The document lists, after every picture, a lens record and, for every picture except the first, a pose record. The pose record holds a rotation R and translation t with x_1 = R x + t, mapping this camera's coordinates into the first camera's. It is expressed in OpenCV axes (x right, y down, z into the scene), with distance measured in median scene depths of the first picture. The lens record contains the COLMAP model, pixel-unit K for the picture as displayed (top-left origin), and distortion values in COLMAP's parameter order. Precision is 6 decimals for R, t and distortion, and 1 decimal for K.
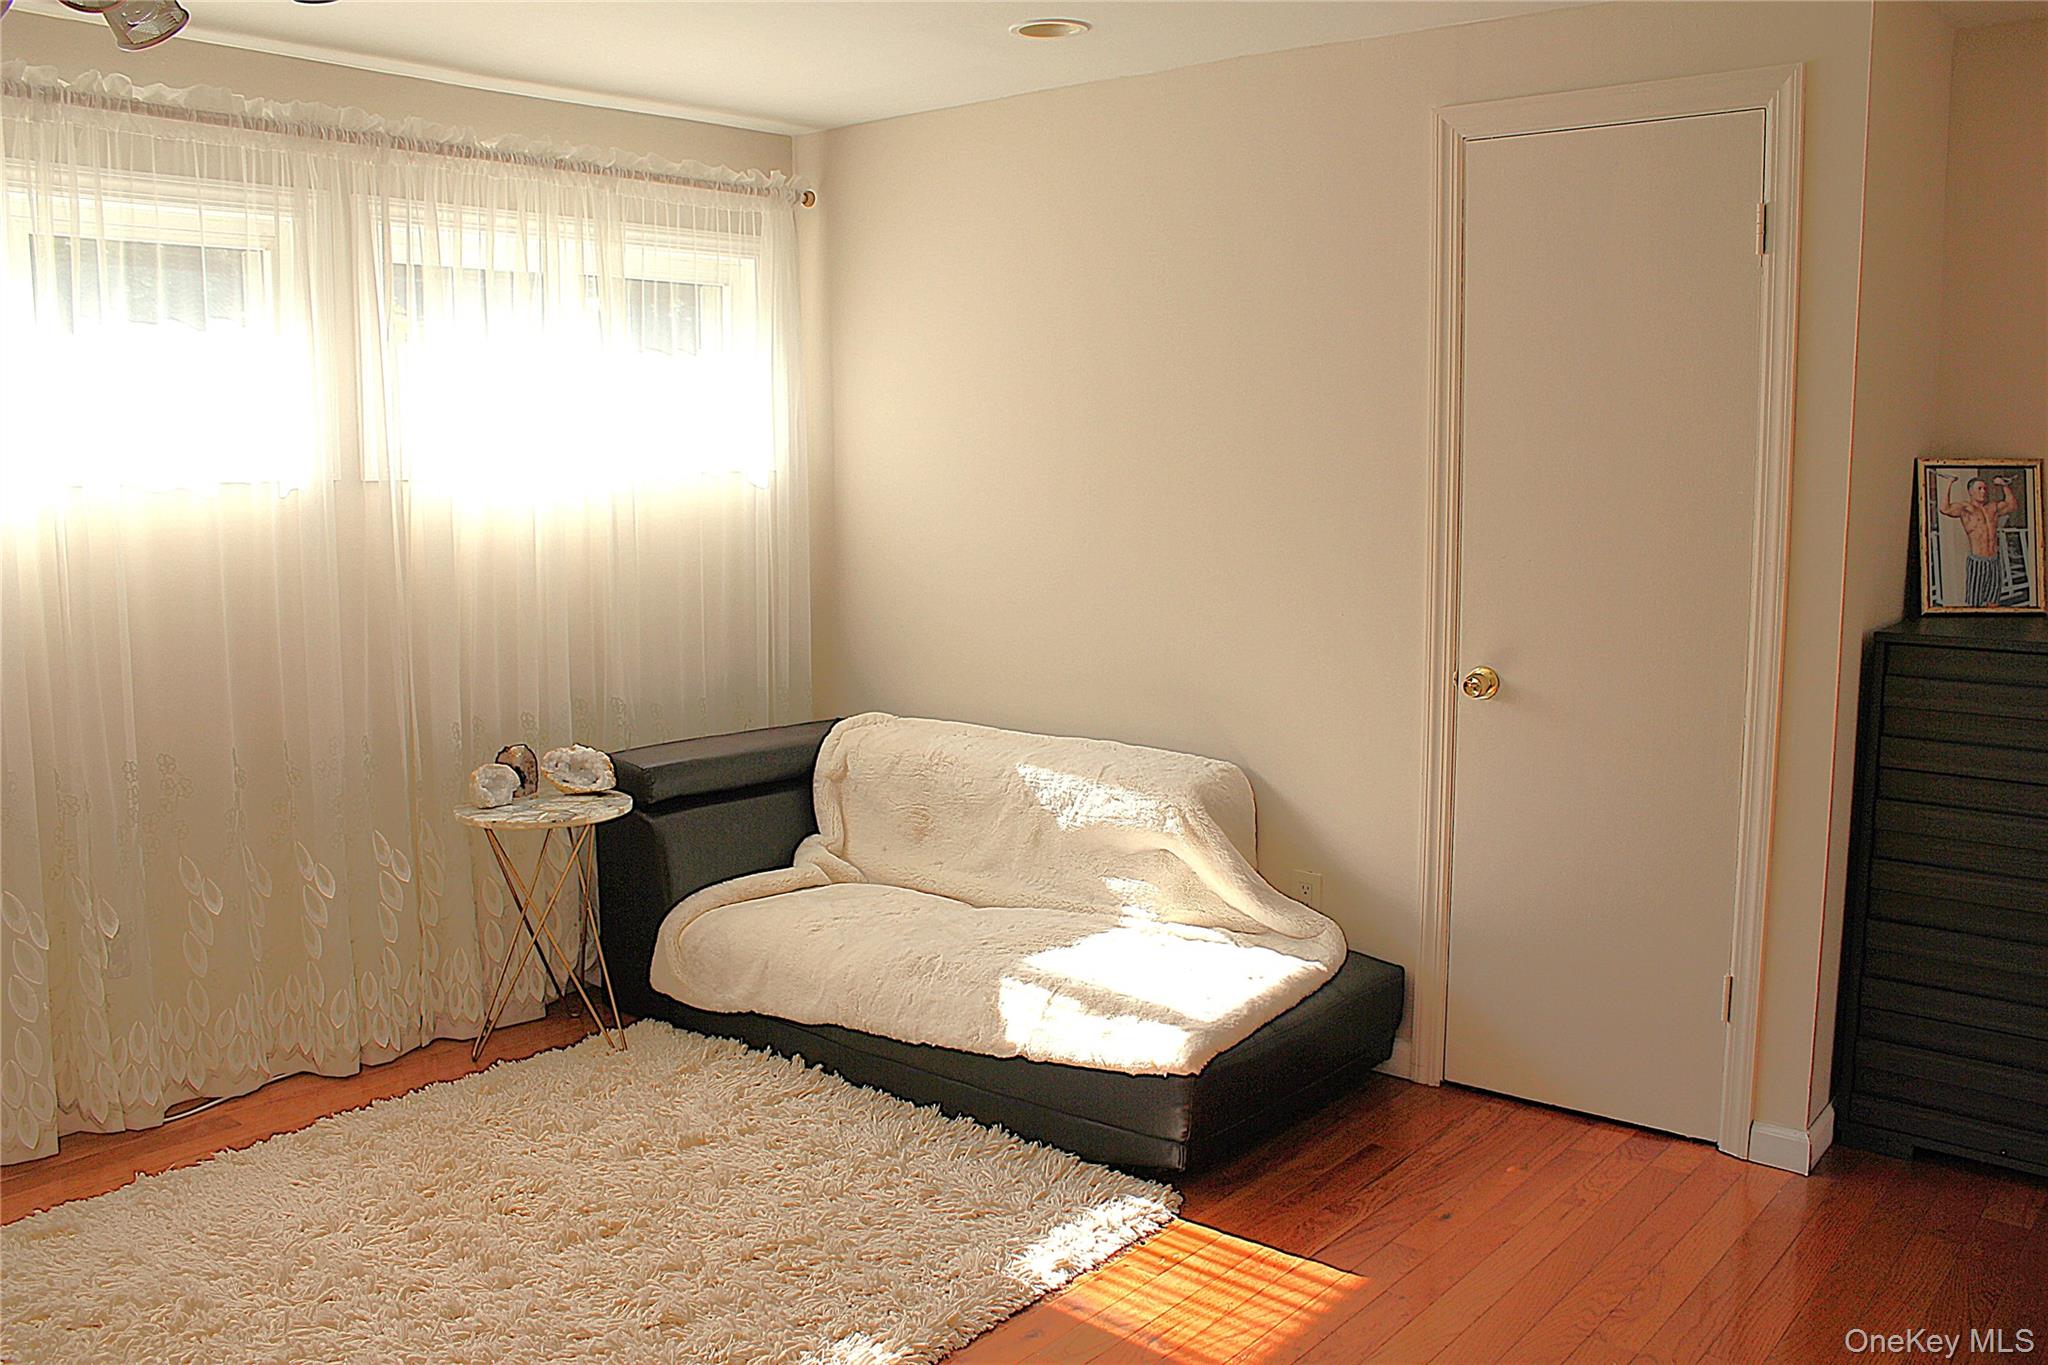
lens RADIAL K [[1697.3, 0, 1035.5], [0, 1697.3, 678.3], [0, 0, 1]] dist [-0.166696, 0.146903]
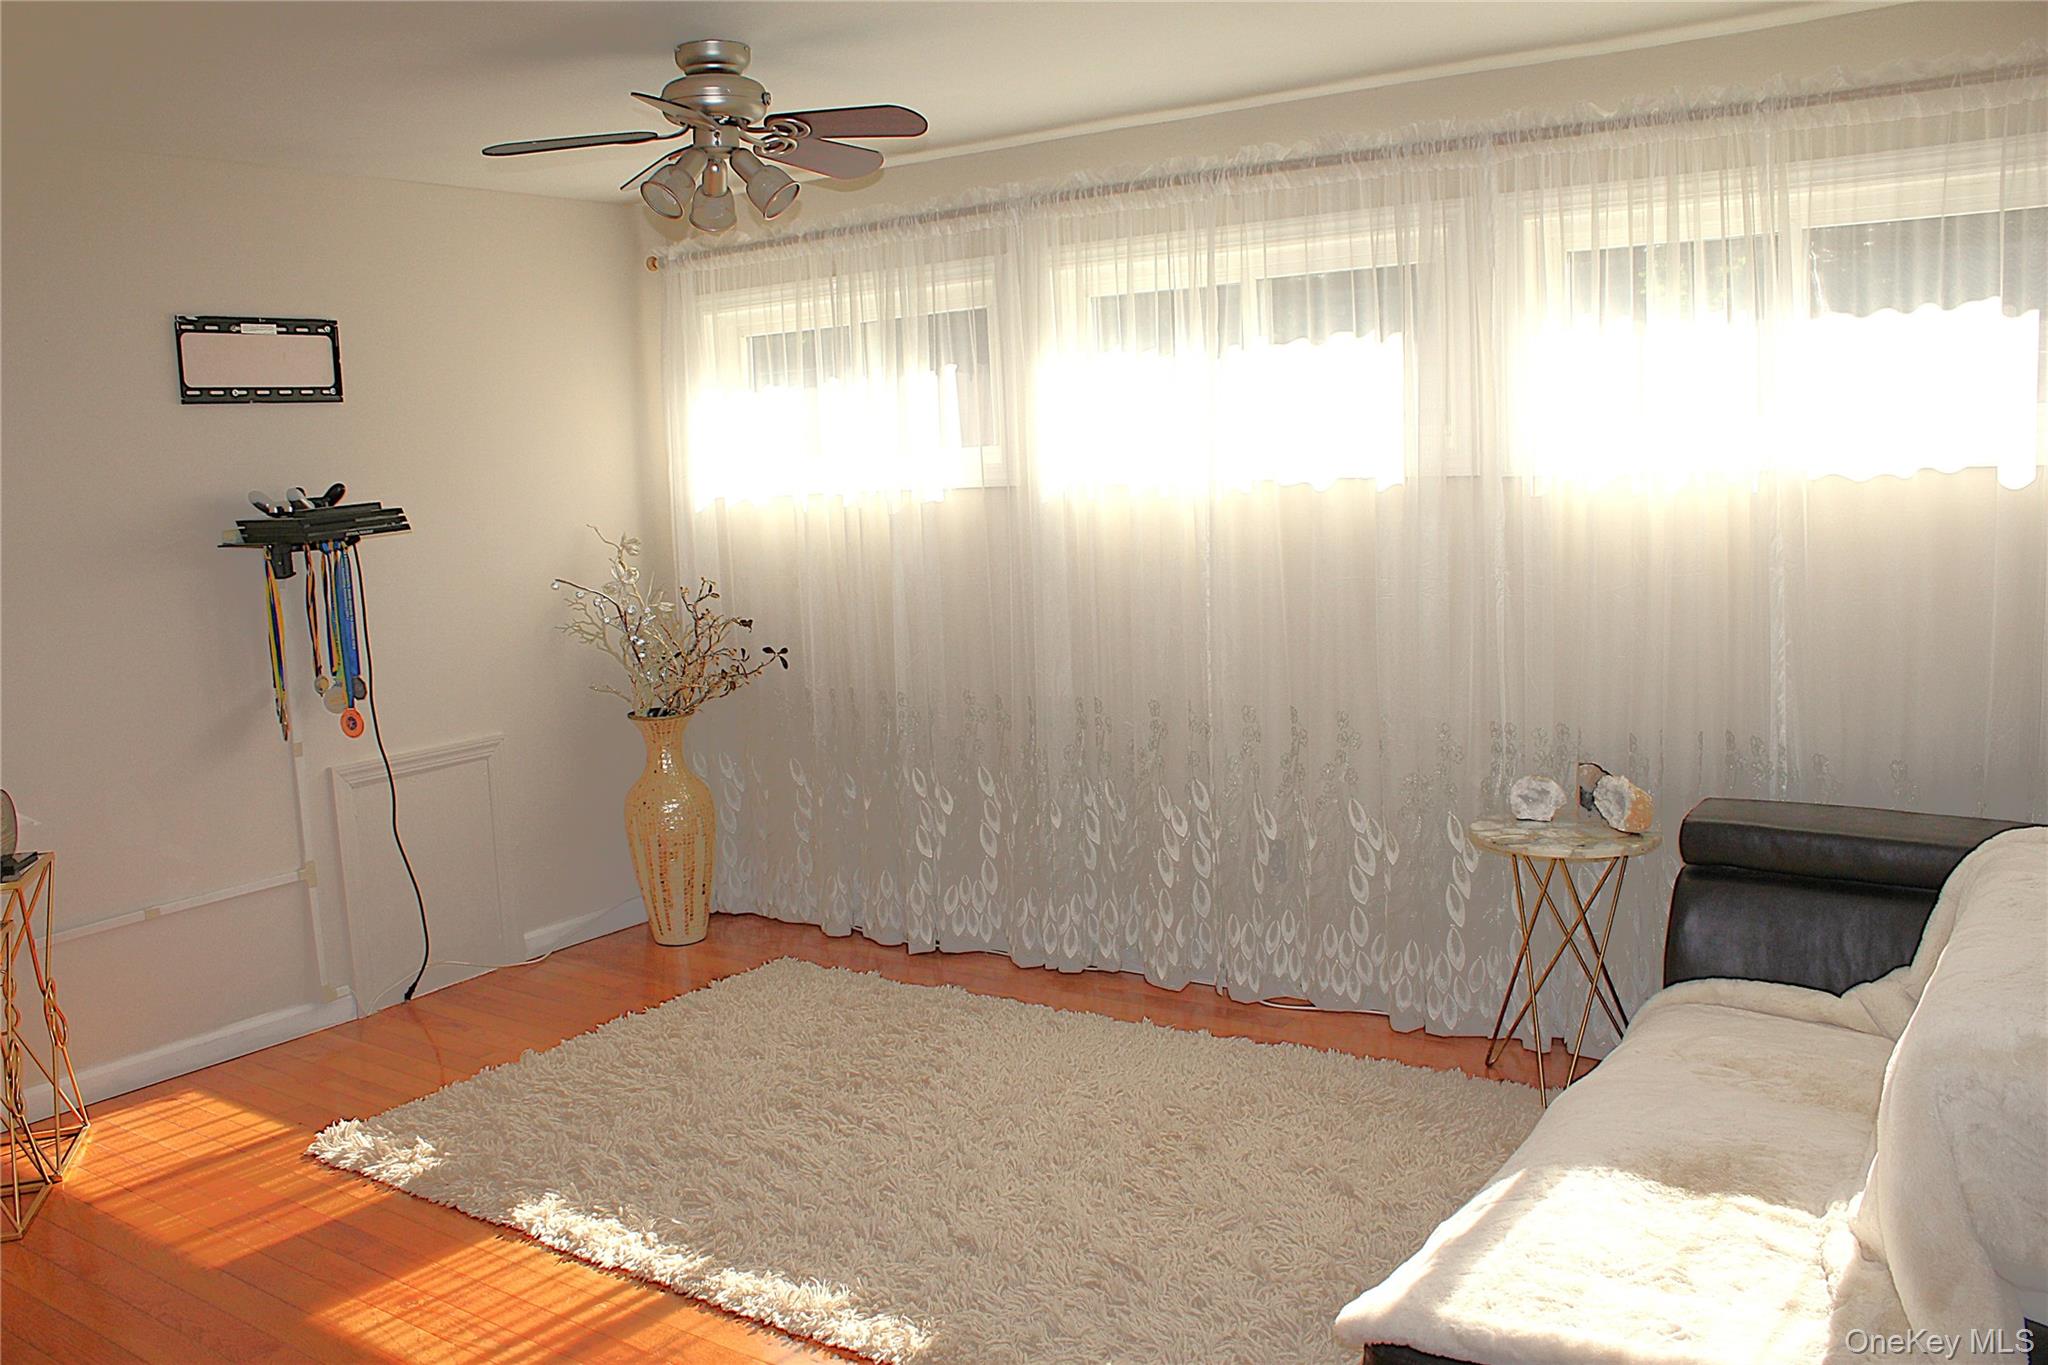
lens RADIAL K [[1697.3, 0, 1035.5], [0, 1697.3, 678.3], [0, 0, 1]] dist [-0.166696, 0.146903]
pose [[0.080605, 0.119169, -0.989597, 0.603533], [-0.102261, 0.988577, 0.110717, -0.080699], [0.991486, 0.092273, 0.091871, 0.633932]]
